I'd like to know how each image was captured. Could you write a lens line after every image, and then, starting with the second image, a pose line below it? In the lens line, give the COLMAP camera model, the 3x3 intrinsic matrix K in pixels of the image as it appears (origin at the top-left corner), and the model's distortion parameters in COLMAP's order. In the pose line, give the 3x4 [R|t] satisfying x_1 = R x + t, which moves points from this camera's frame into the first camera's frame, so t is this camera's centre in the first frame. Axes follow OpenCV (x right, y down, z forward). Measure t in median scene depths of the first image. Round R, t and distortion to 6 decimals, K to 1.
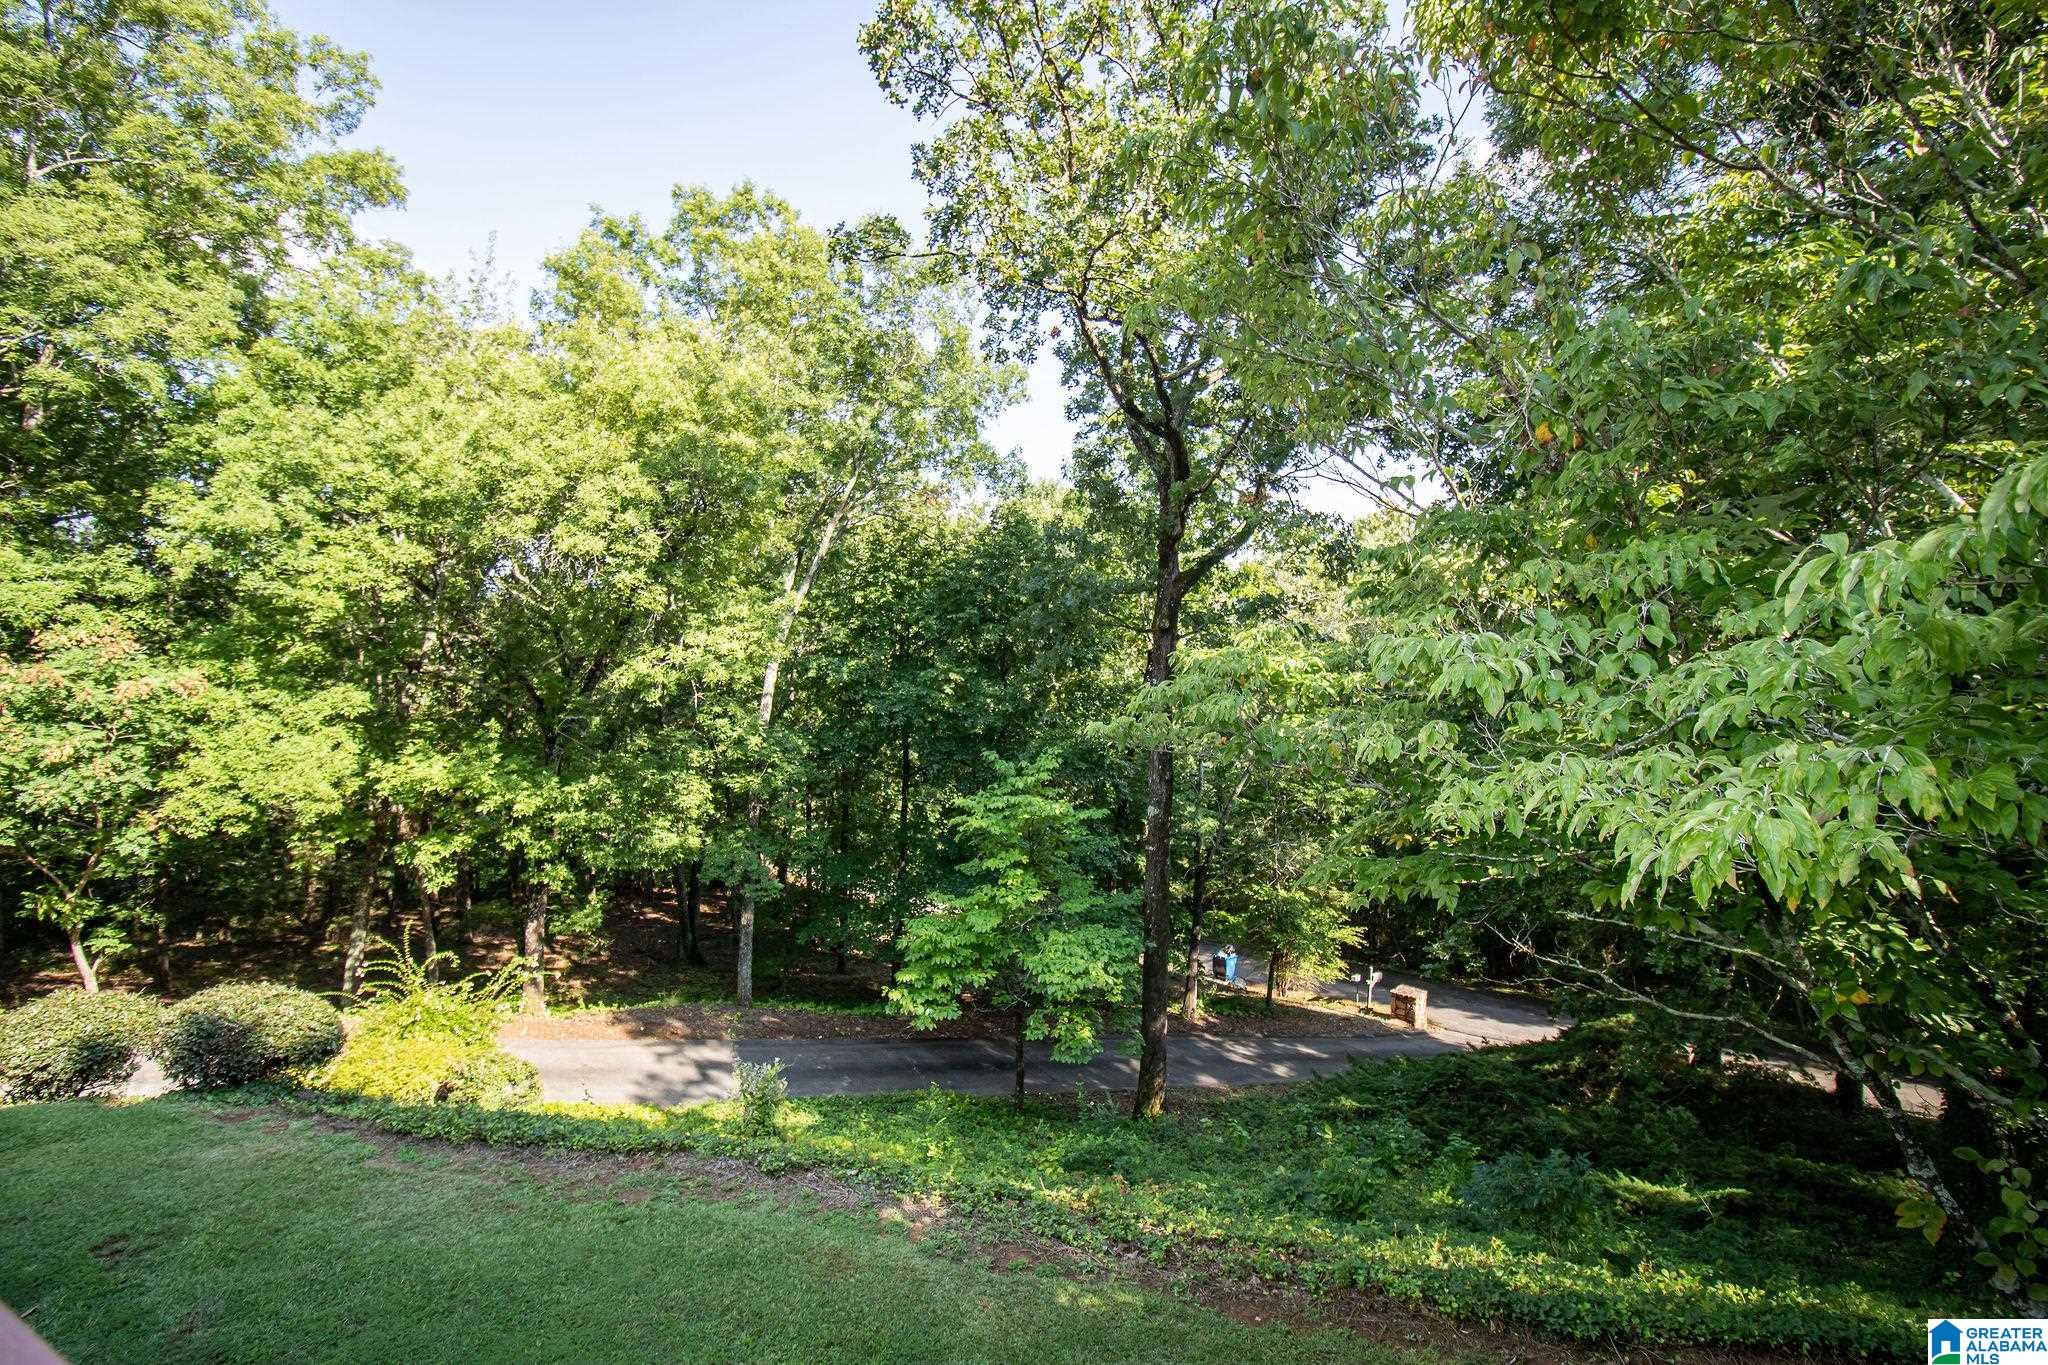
lens RADIAL K [[954.0, 0, 1011.5], [0, 954.0, 676.7], [0, 0, 1]] dist [-0.004562, -0.010130]
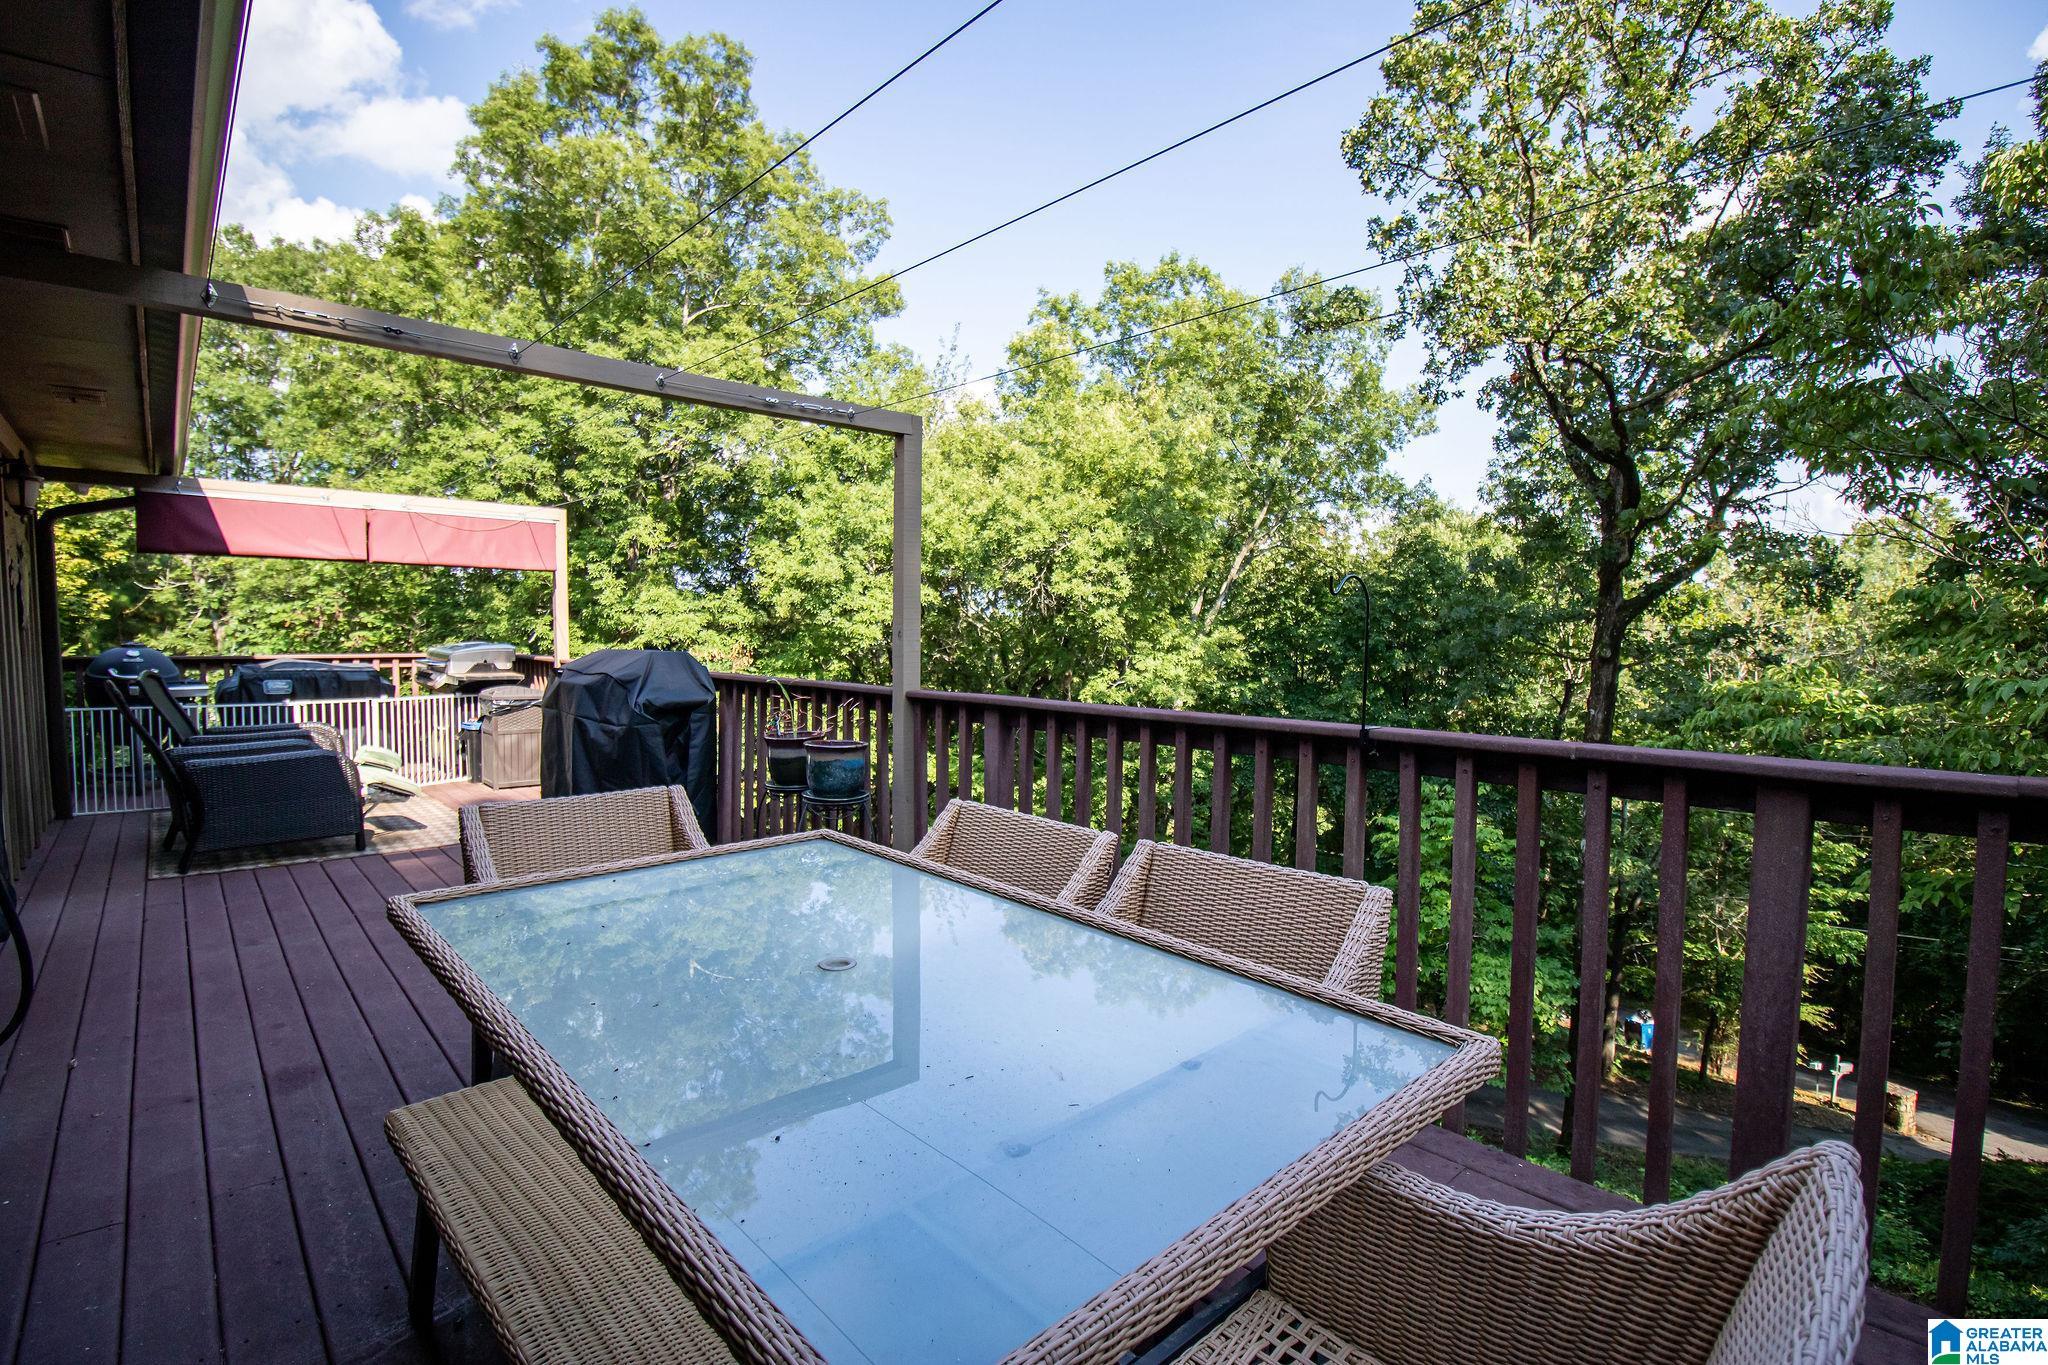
lens RADIAL K [[954.0, 0, 1013.3], [0, 954.0, 684.2], [0, 0, 1]] dist [-0.004562, -0.010130]
pose [[0.939699, 0.016728, -0.341593, -0.090955], [-0.023003, 0.999633, -0.014326, 0.004409], [0.341228, 0.021320, 0.939739, -0.141395]]
